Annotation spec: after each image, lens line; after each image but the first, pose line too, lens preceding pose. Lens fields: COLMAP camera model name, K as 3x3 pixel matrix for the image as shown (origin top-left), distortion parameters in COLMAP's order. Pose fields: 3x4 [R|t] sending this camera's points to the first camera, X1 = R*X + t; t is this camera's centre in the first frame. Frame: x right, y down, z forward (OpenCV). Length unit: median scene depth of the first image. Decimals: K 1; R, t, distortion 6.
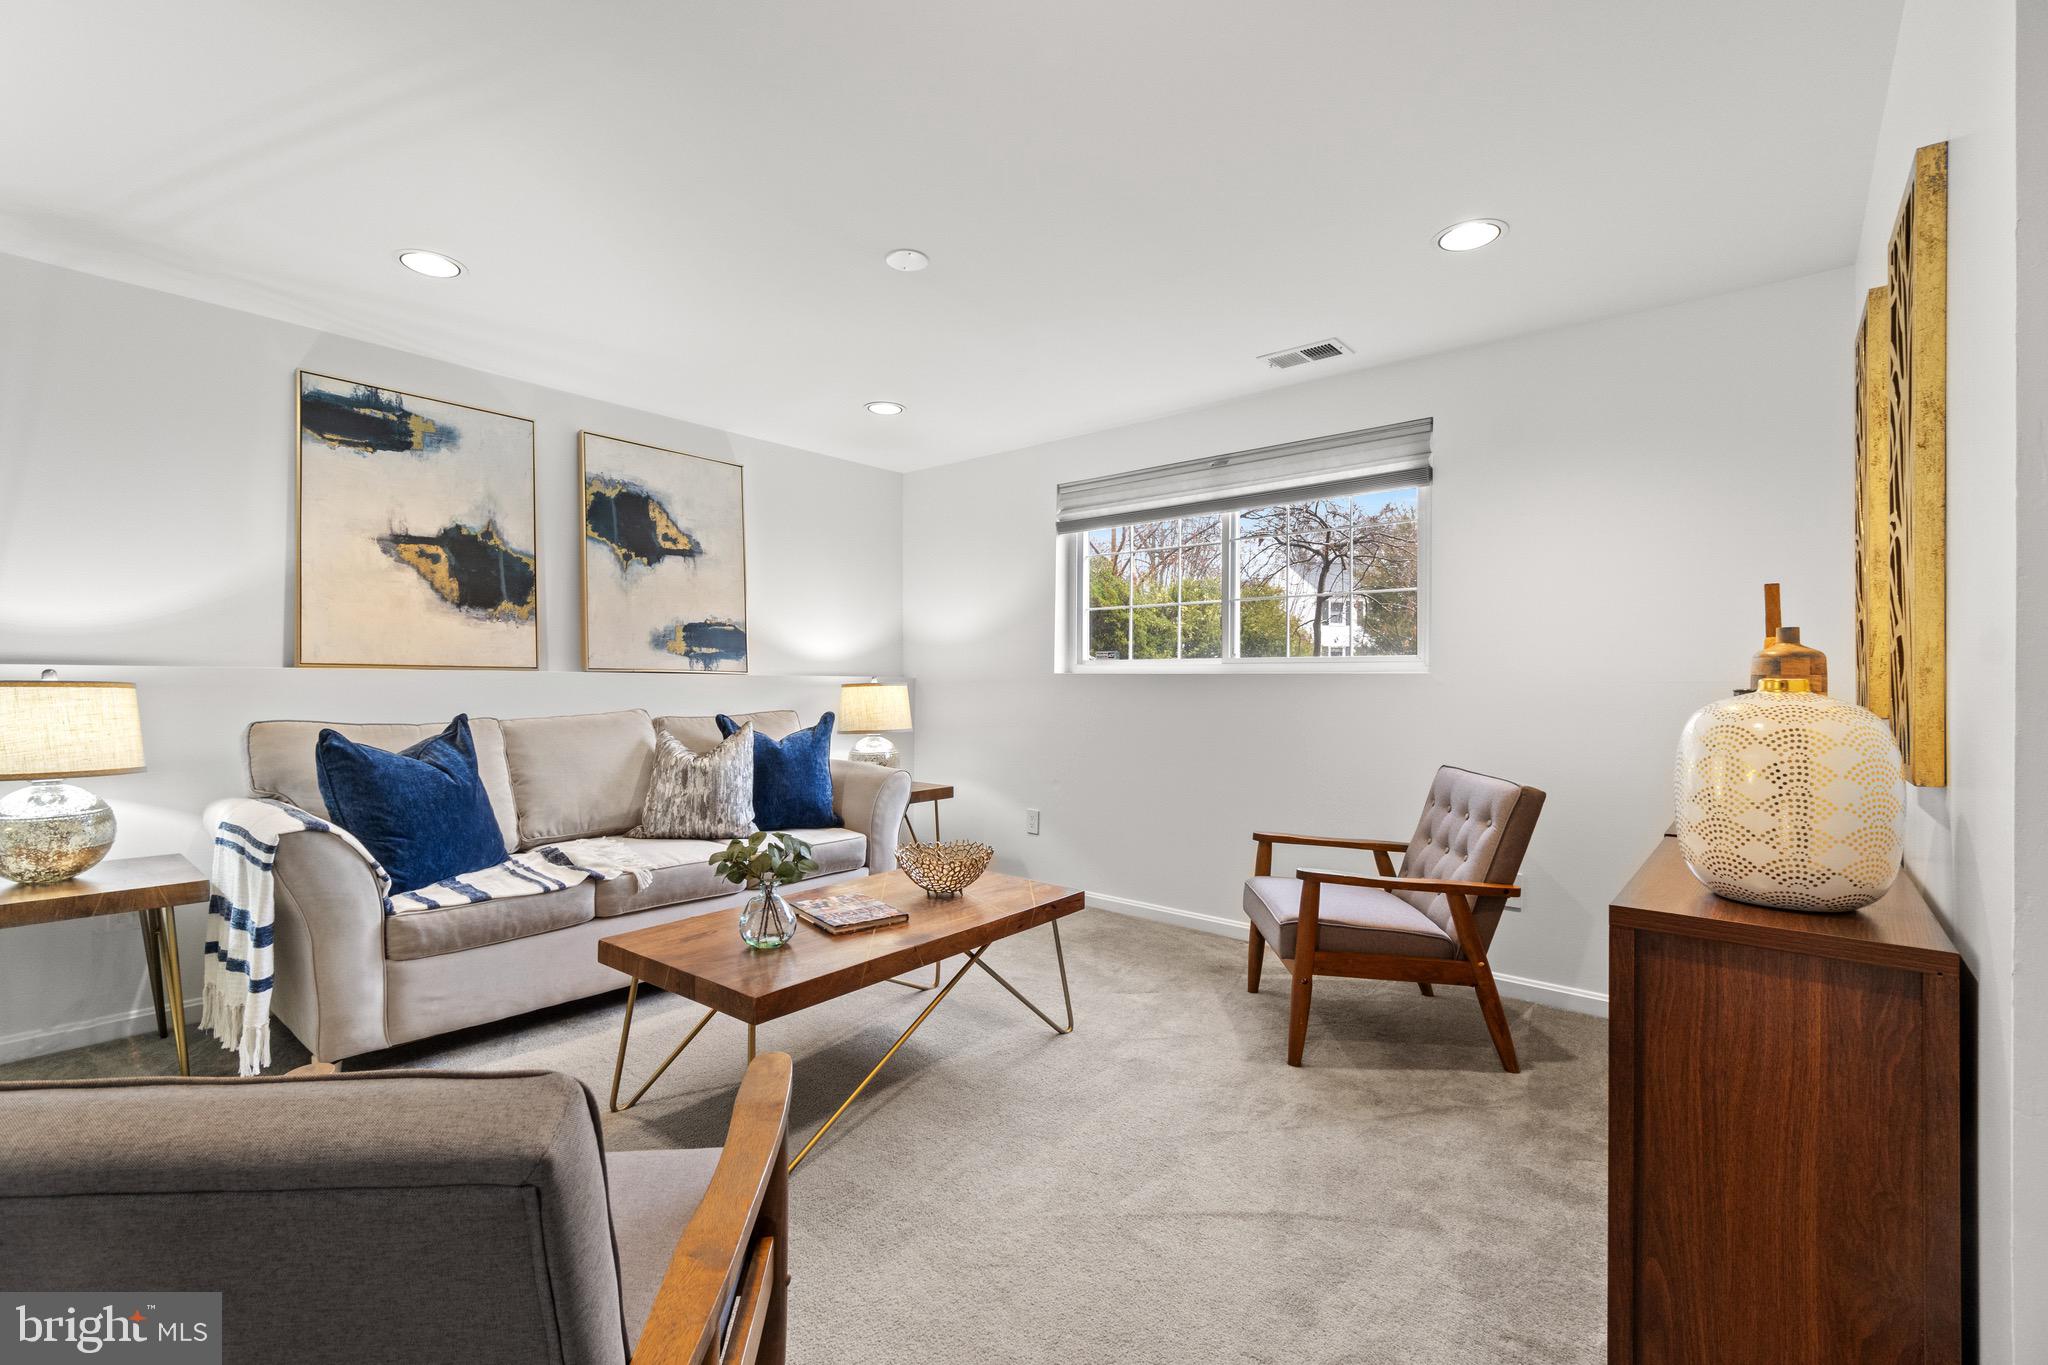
lens RADIAL K [[881.6, 0, 1023.1], [0, 881.6, 692.8], [0, 0, 1]] dist [-0.008509, 0.003562]
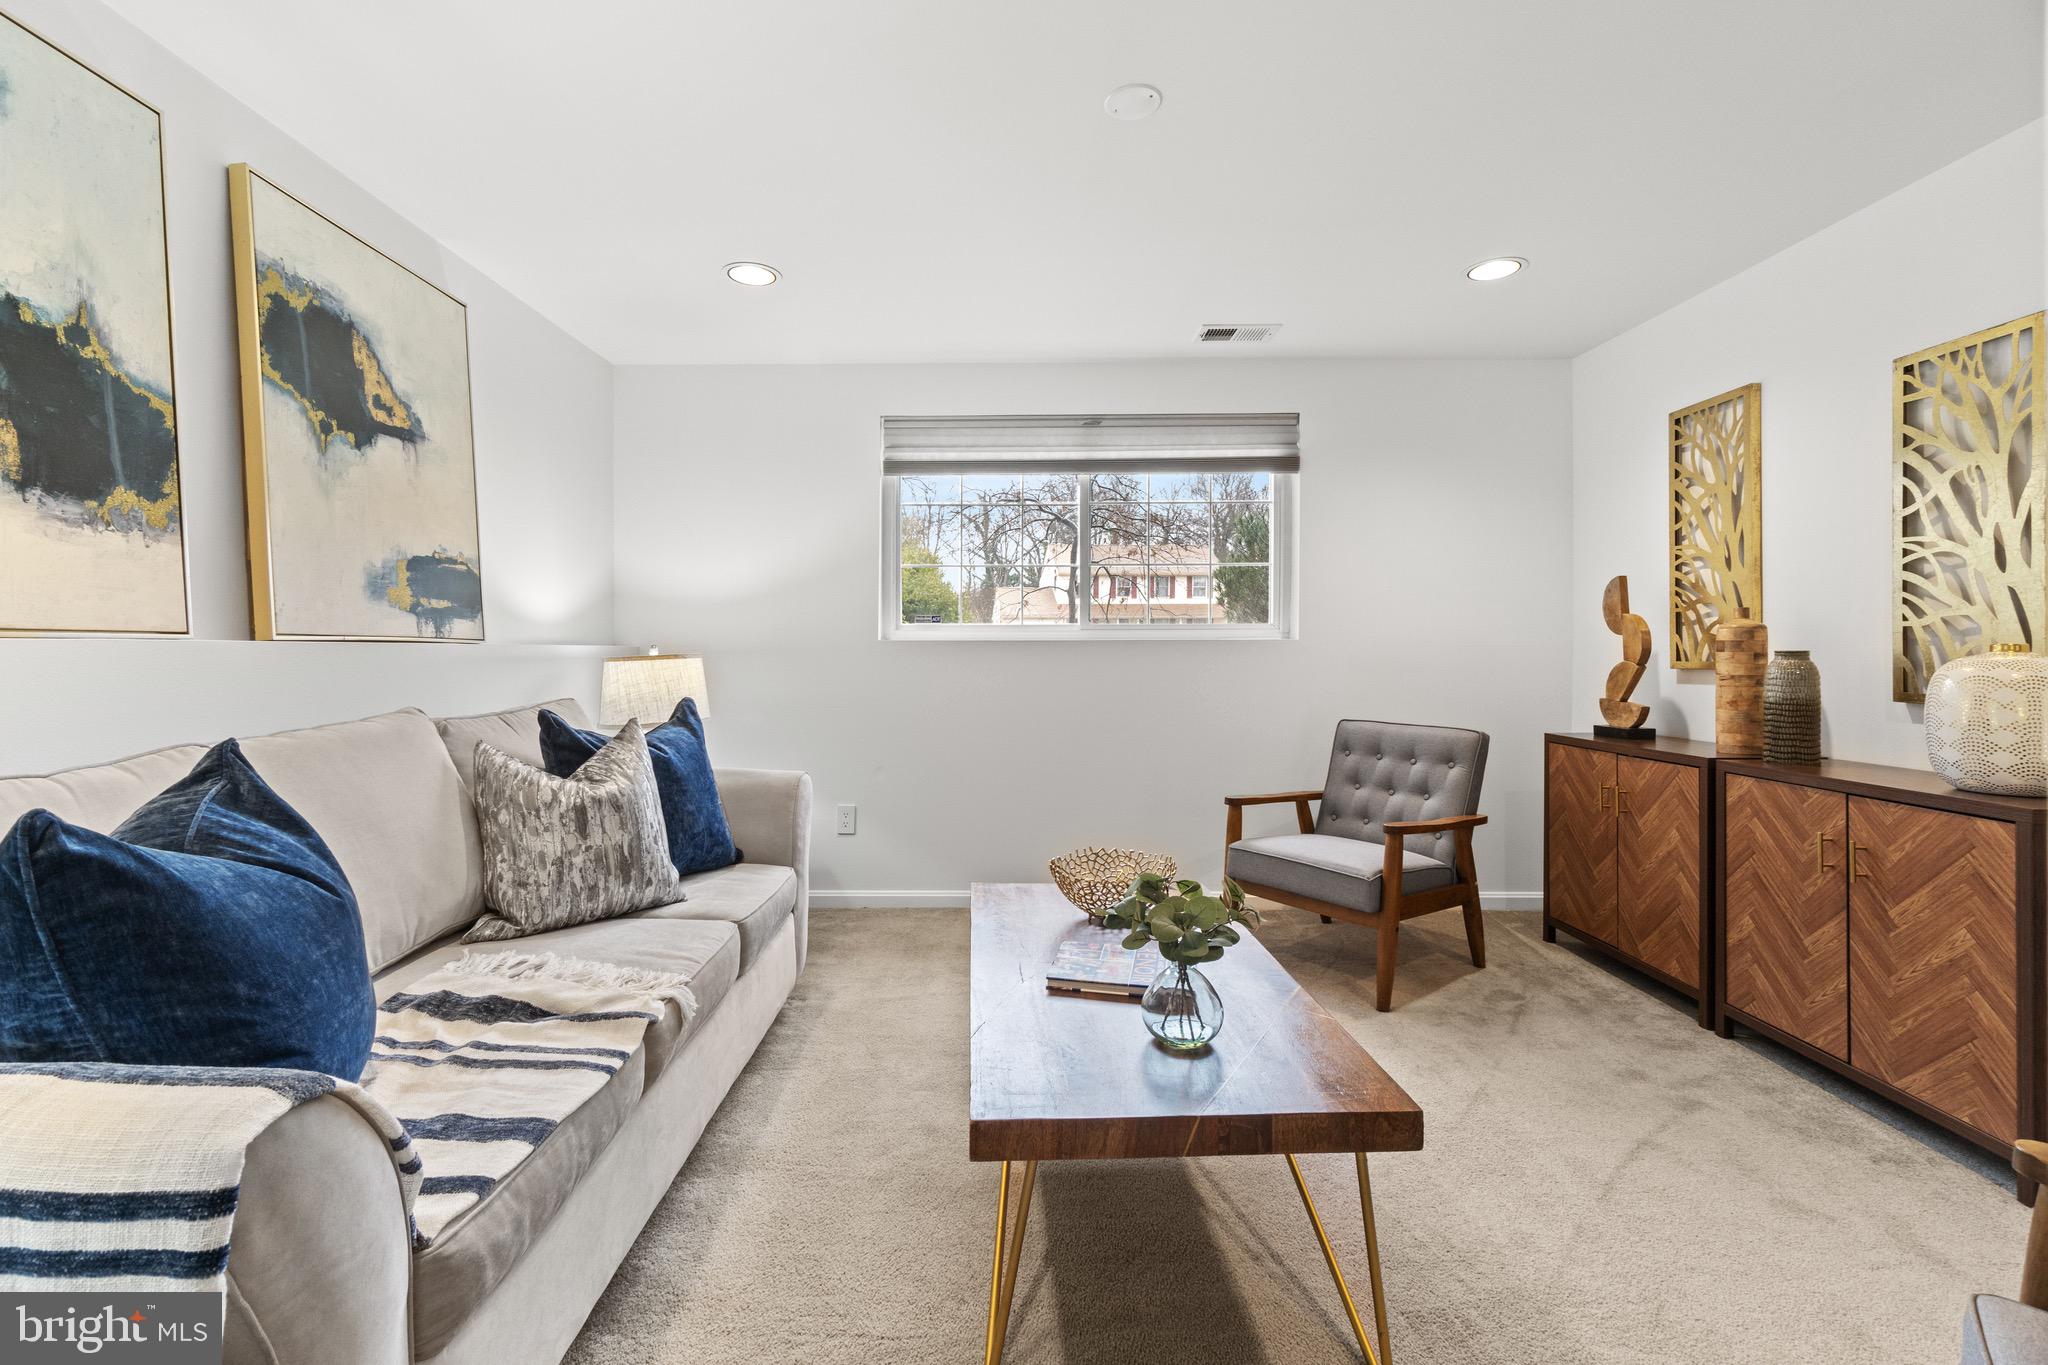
lens RADIAL K [[881.6, 0, 1025.9], [0, 881.6, 651.0], [0, 0, 1]] dist [-0.008509, 0.003562]
pose [[0.766277, -0.011359, 0.642410, -0.505957], [0.016168, 0.999868, -0.001607, -0.010141], [-0.642307, 0.011618, 0.766360, 0.338654]]
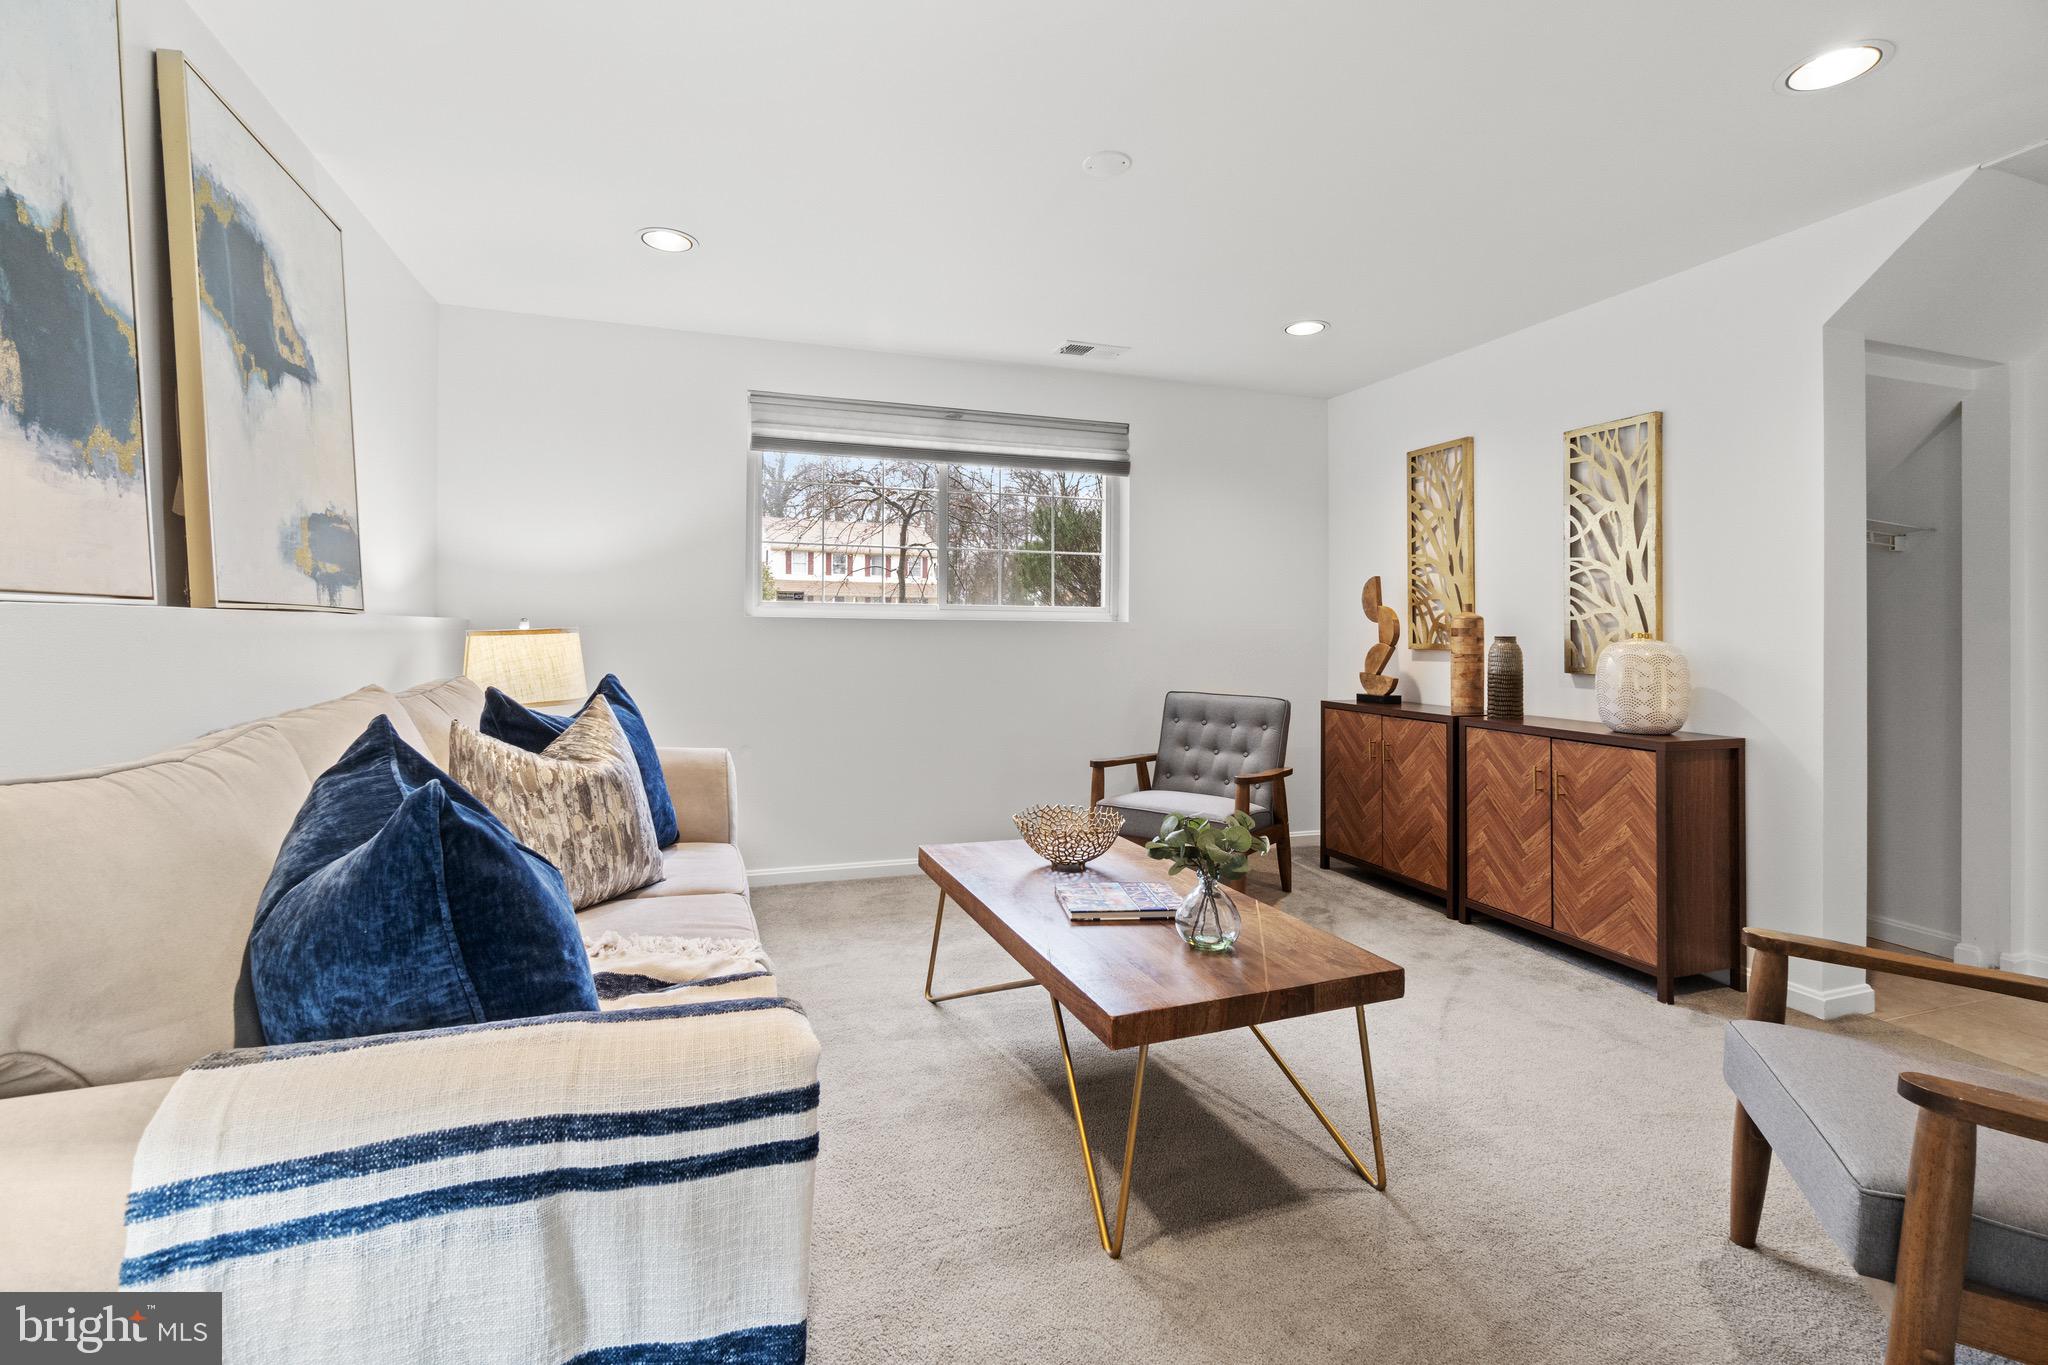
lens RADIAL K [[881.6, 0, 1032.1], [0, 881.6, 619.1], [0, 0, 1]] dist [-0.008509, 0.003562]
pose [[0.512337, 0.006610, 0.858759, -0.686659], [0.003747, 0.999944, -0.009932, -0.012820], [-0.858776, 0.008306, 0.512284, 0.436109]]
